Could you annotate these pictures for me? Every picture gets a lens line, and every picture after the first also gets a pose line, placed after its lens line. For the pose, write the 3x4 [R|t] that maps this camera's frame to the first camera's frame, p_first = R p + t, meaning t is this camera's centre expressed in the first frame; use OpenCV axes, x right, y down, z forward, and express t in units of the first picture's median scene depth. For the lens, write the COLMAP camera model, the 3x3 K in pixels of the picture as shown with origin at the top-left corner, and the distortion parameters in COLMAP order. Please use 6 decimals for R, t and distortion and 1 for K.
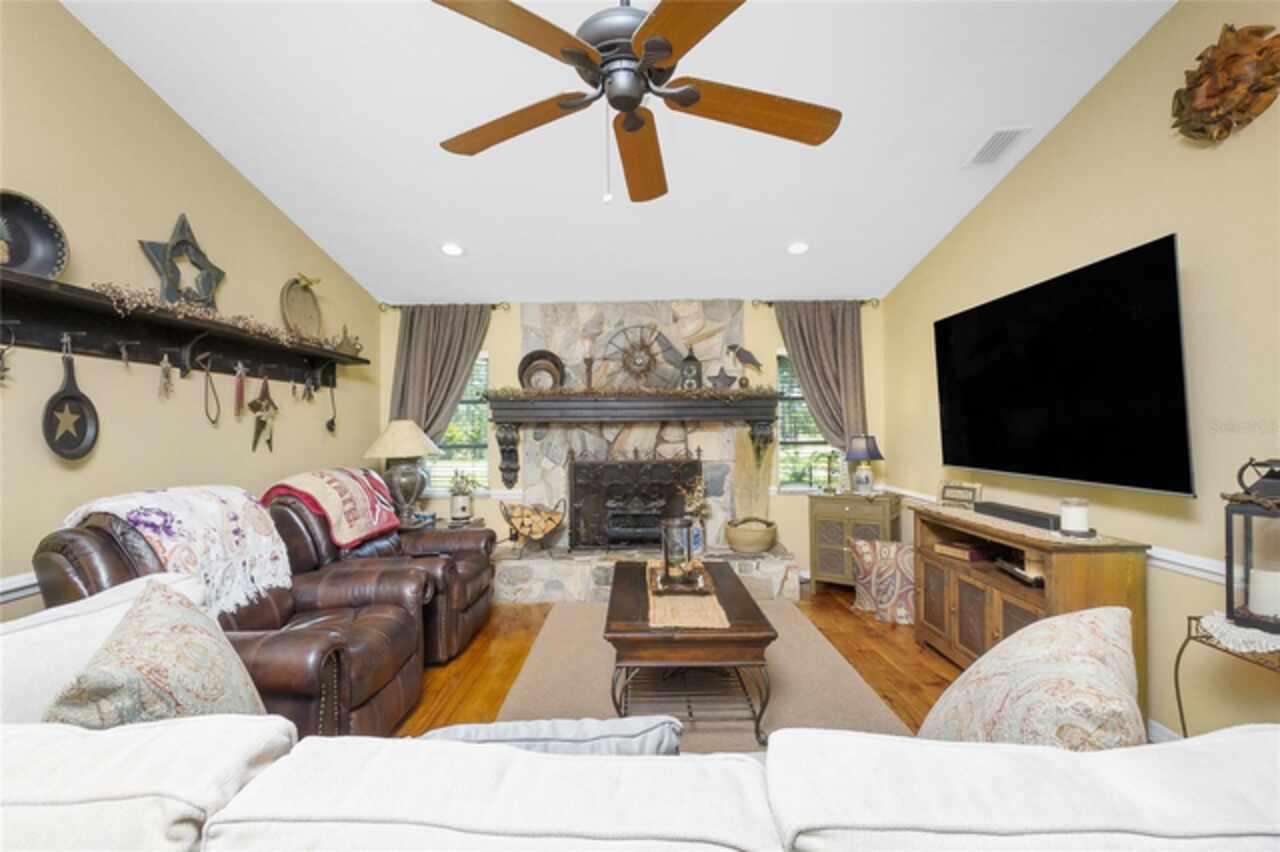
lens RADIAL K [[555.2, 0, 658.6], [0, 555.2, 421.2], [0, 0, 1]] dist [-0.006333, 0.001759]
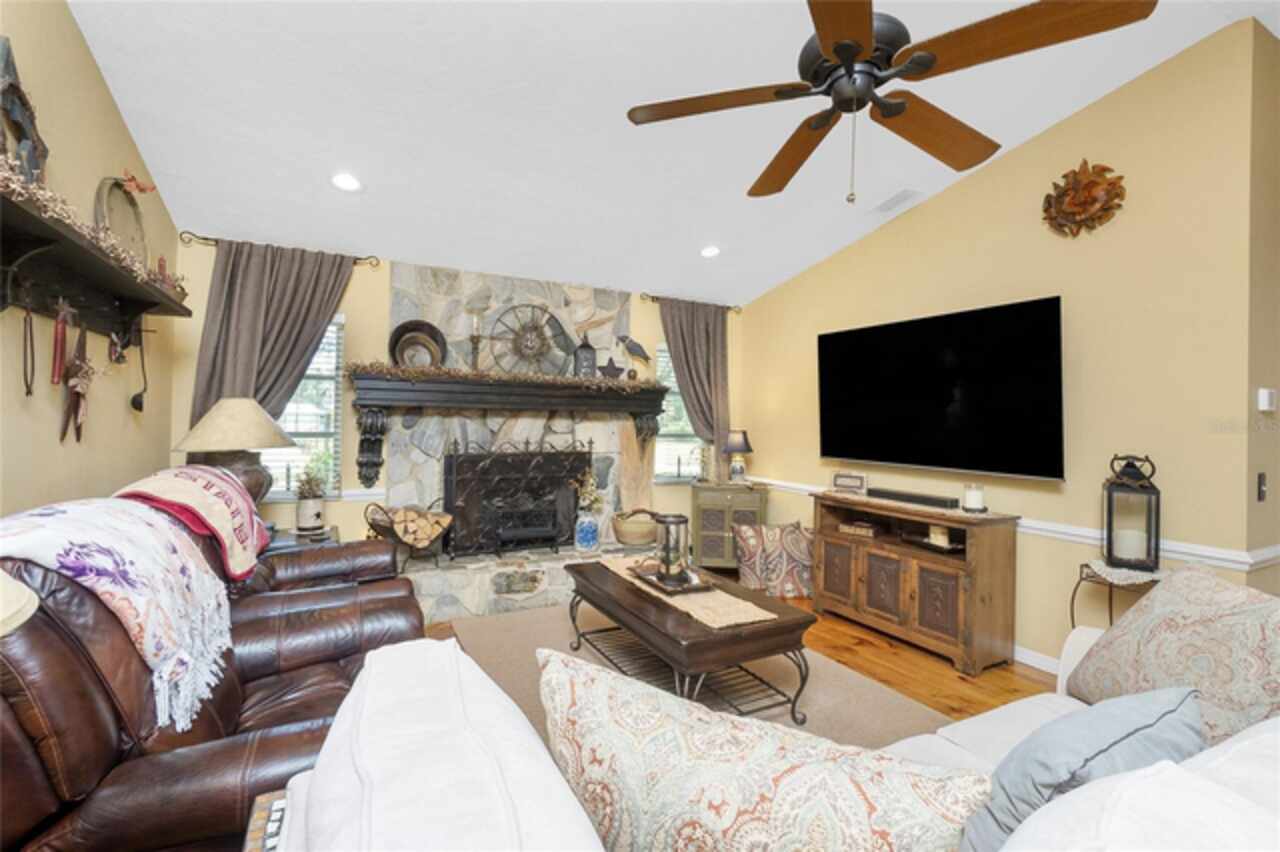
lens RADIAL K [[555.2, 0, 658.2], [0, 555.2, 406.3], [0, 0, 1]] dist [-0.006333, 0.001759]
pose [[0.887904, 0.038205, 0.458440, -0.295802], [-0.034756, 0.999268, -0.015960, 0.001658], [-0.458714, -0.001762, 0.888582, 0.098259]]
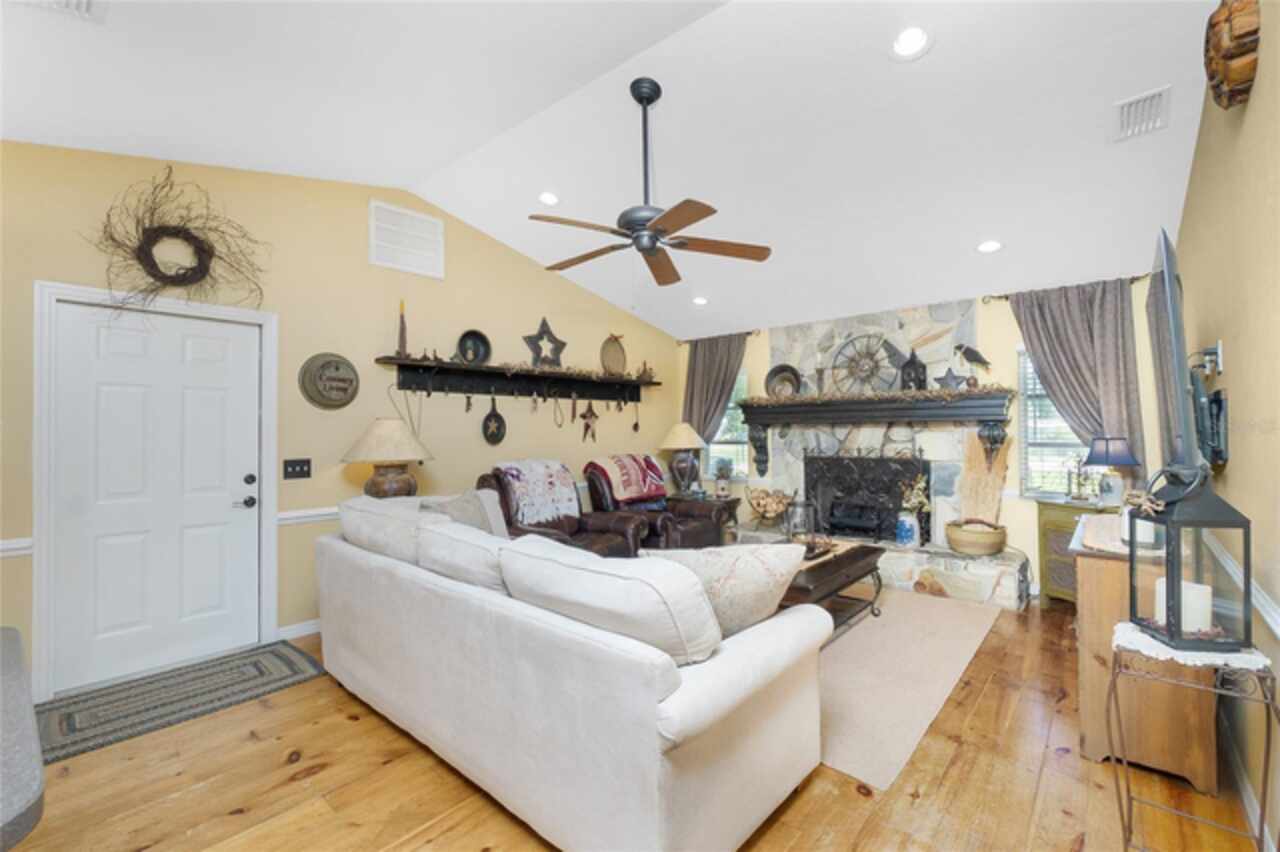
lens RADIAL K [[555.2, 0, 666.1], [0, 555.2, 409.9], [0, 0, 1]] dist [-0.006333, 0.001759]
pose [[0.764610, -0.021266, -0.644142, 0.419021], [0.009884, 0.999725, -0.021274, -0.004937], [0.644417, 0.009899, 0.764610, -0.115847]]
